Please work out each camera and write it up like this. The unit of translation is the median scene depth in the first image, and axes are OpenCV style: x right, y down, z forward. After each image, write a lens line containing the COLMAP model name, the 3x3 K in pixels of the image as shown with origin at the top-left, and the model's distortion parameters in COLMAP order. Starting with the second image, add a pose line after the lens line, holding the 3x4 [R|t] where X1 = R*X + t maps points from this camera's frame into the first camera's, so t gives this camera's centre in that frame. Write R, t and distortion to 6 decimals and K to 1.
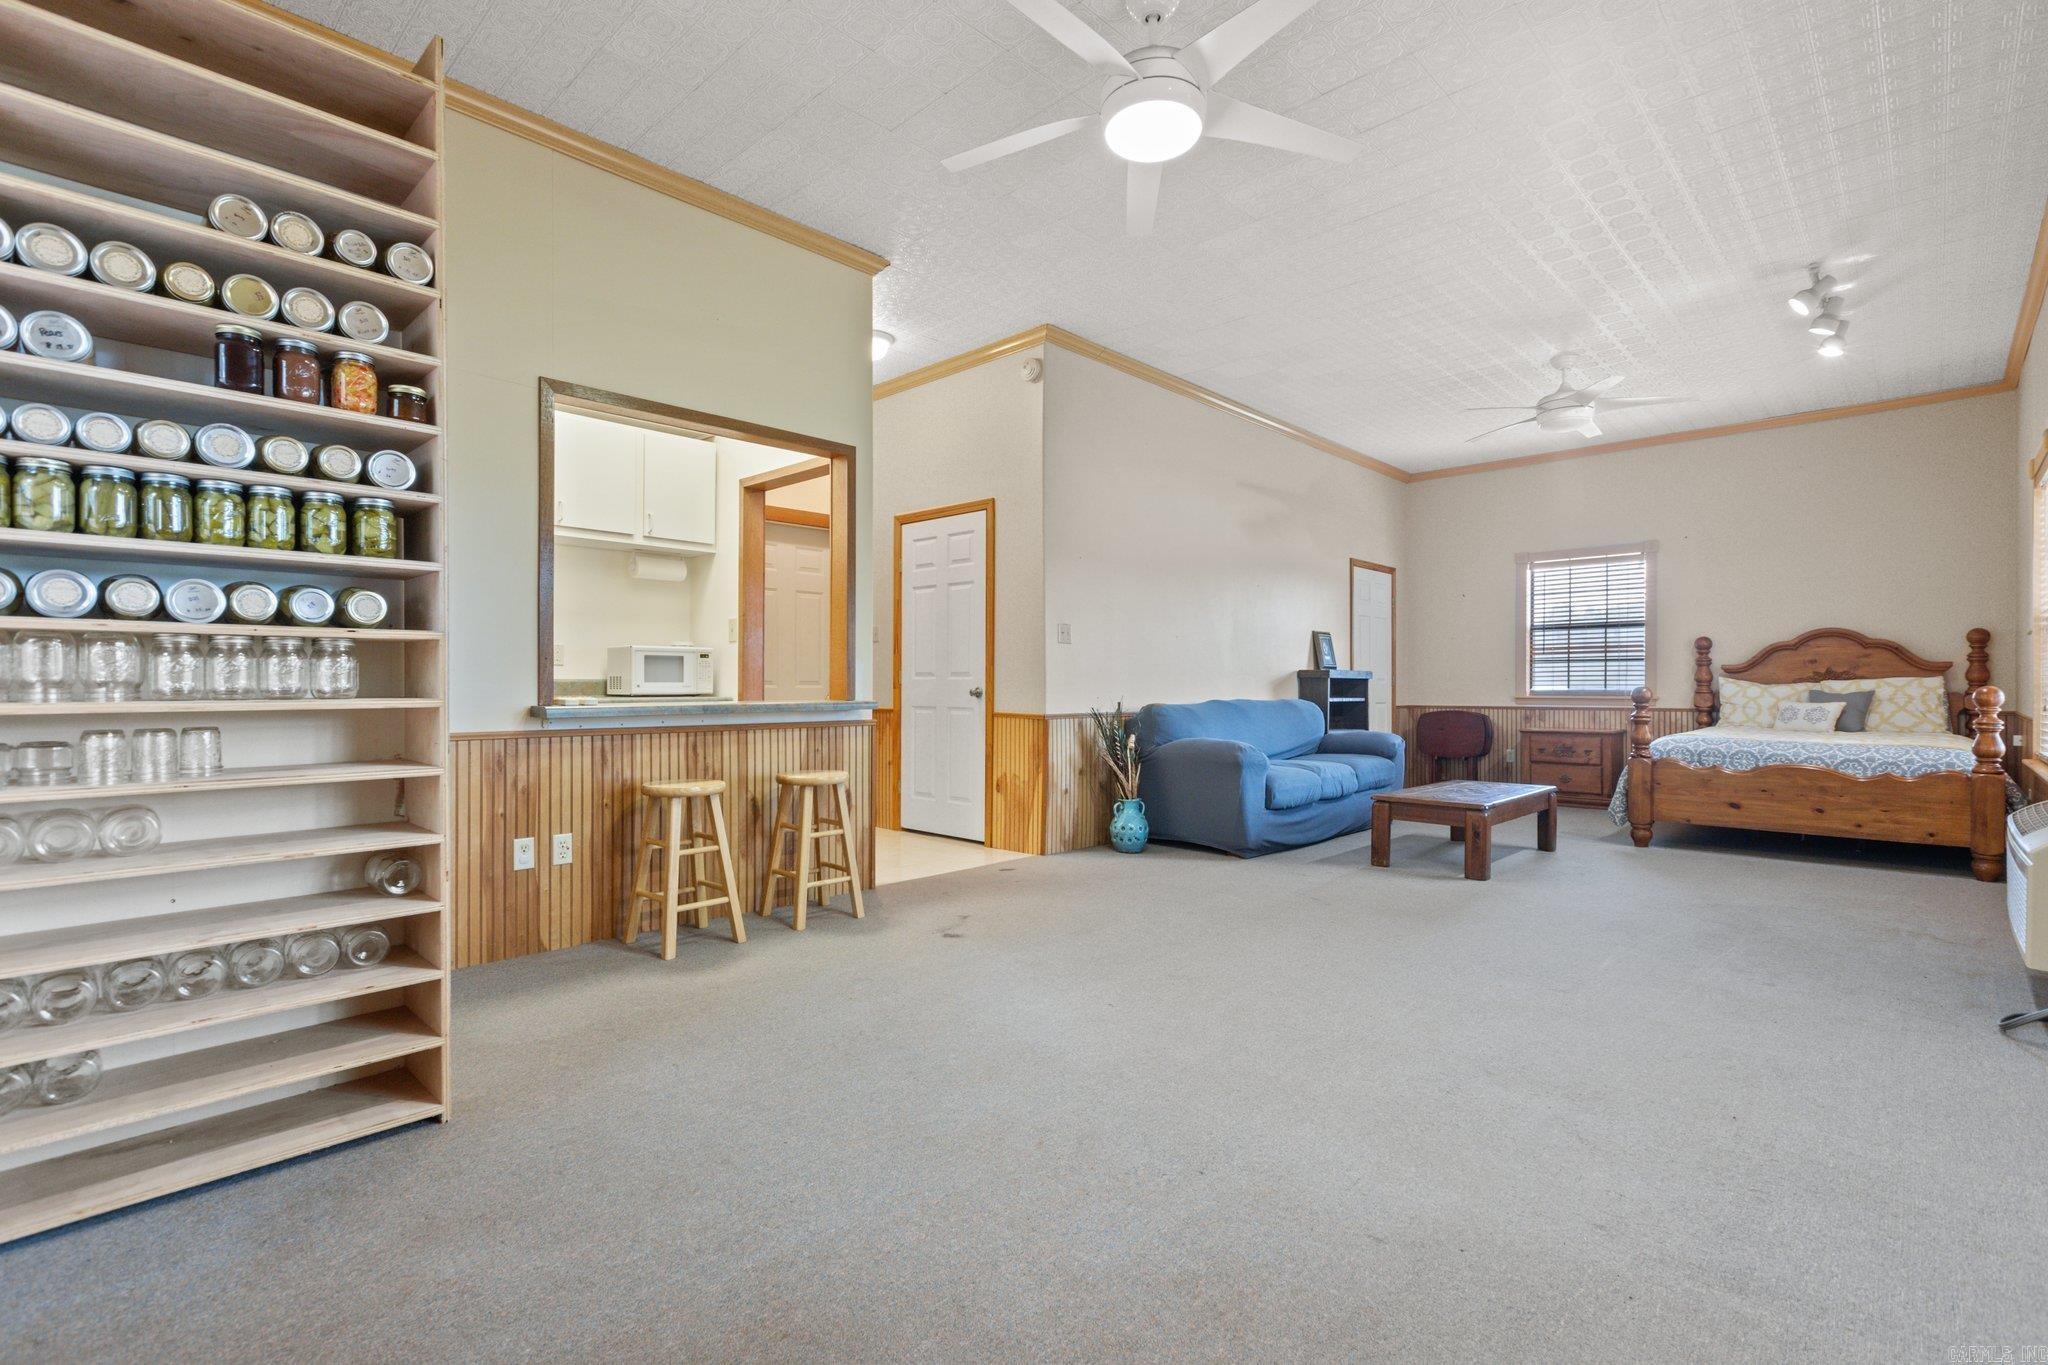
lens RADIAL K [[949.6, 0, 1026.5], [0, 949.6, 684.7], [0, 0, 1]] dist [-0.001384, -0.000239]
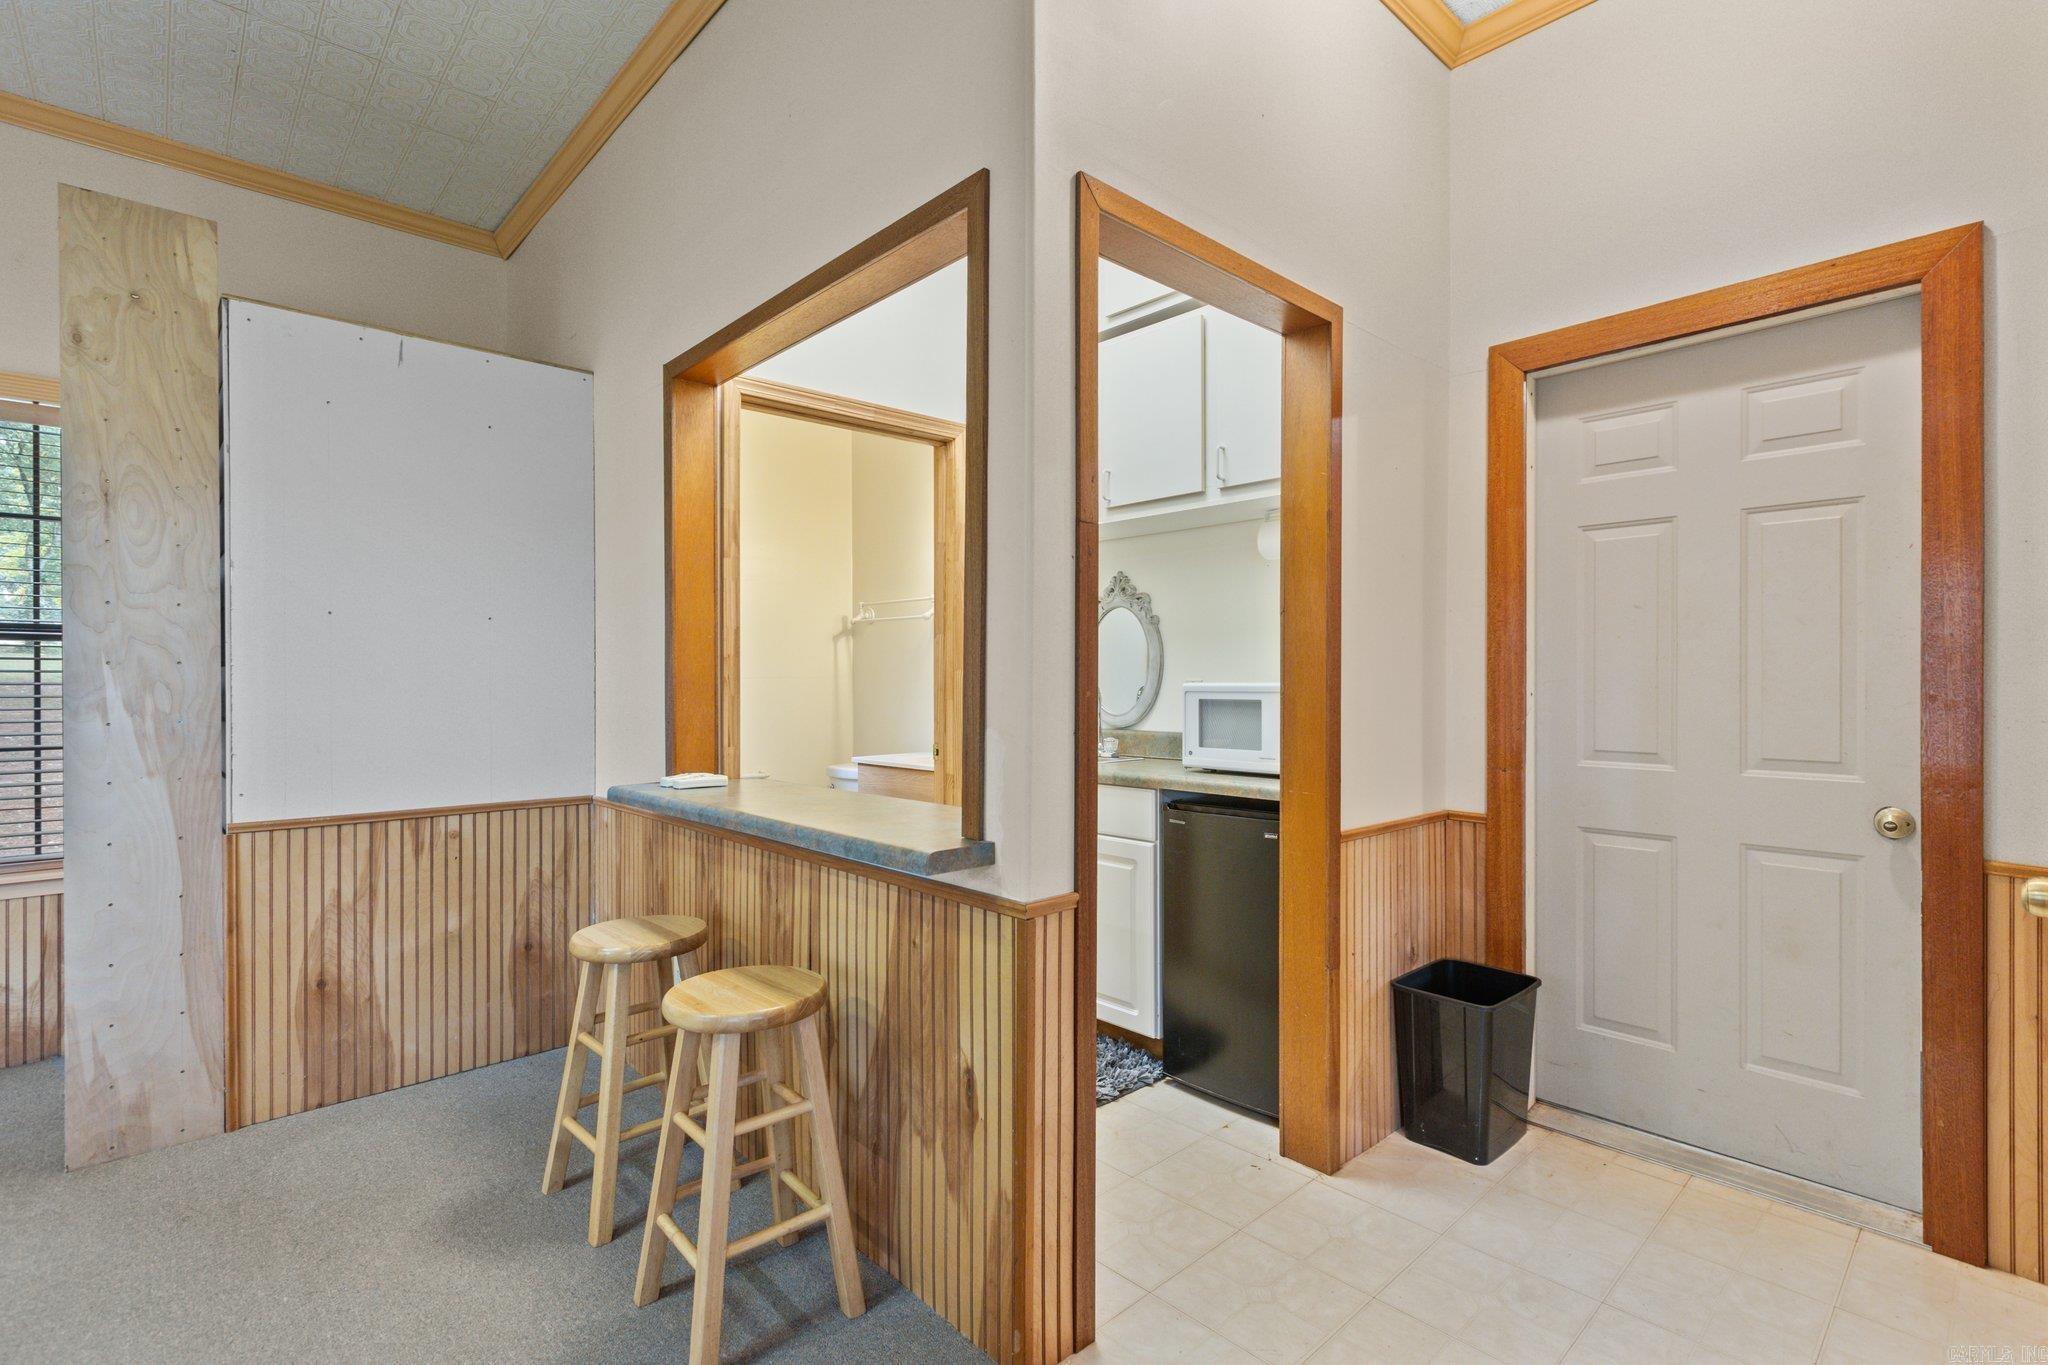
lens RADIAL K [[949.6, 0, 1021.3], [0, 949.6, 678.0], [0, 0, 1]] dist [-0.001384, -0.000239]
pose [[-0.059664, -0.005094, -0.998206, 0.199406], [0.001429, 0.999986, -0.005188, -0.046960], [0.998218, -0.001736, -0.059655, 1.066326]]
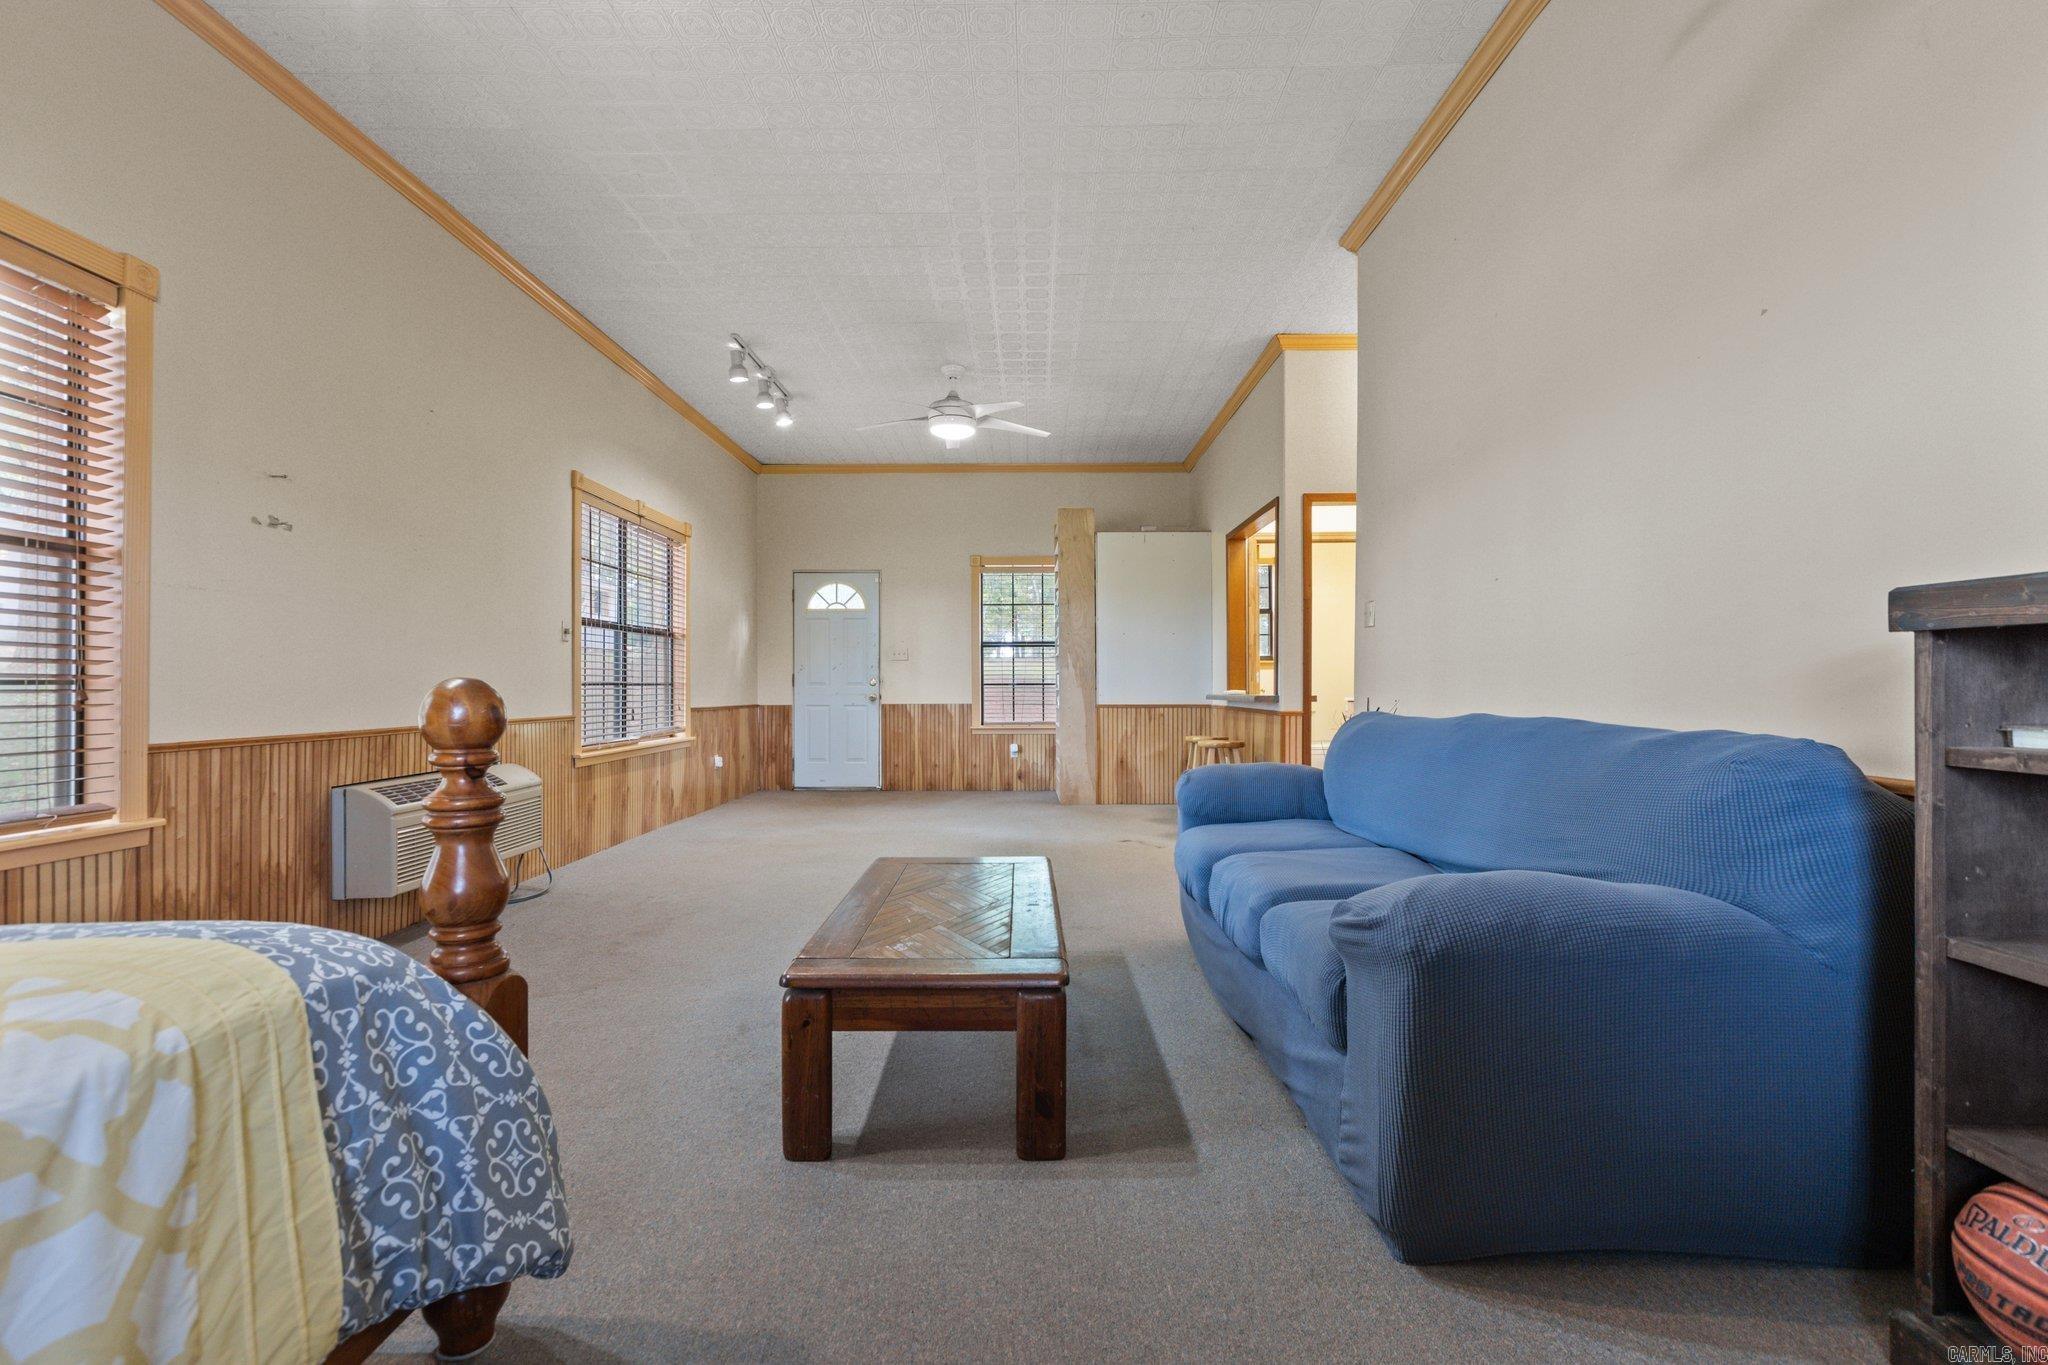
lens RADIAL K [[949.6, 0, 1026.1], [0, 949.6, 684.5], [0, 0, 1]] dist [-0.001384, -0.000239]
pose [[-0.723765, -0.006743, -0.690014, 0.963345], [-0.002471, 0.999971, -0.007181, 0.013475], [0.690042, -0.003492, -0.723761, 1.734390]]
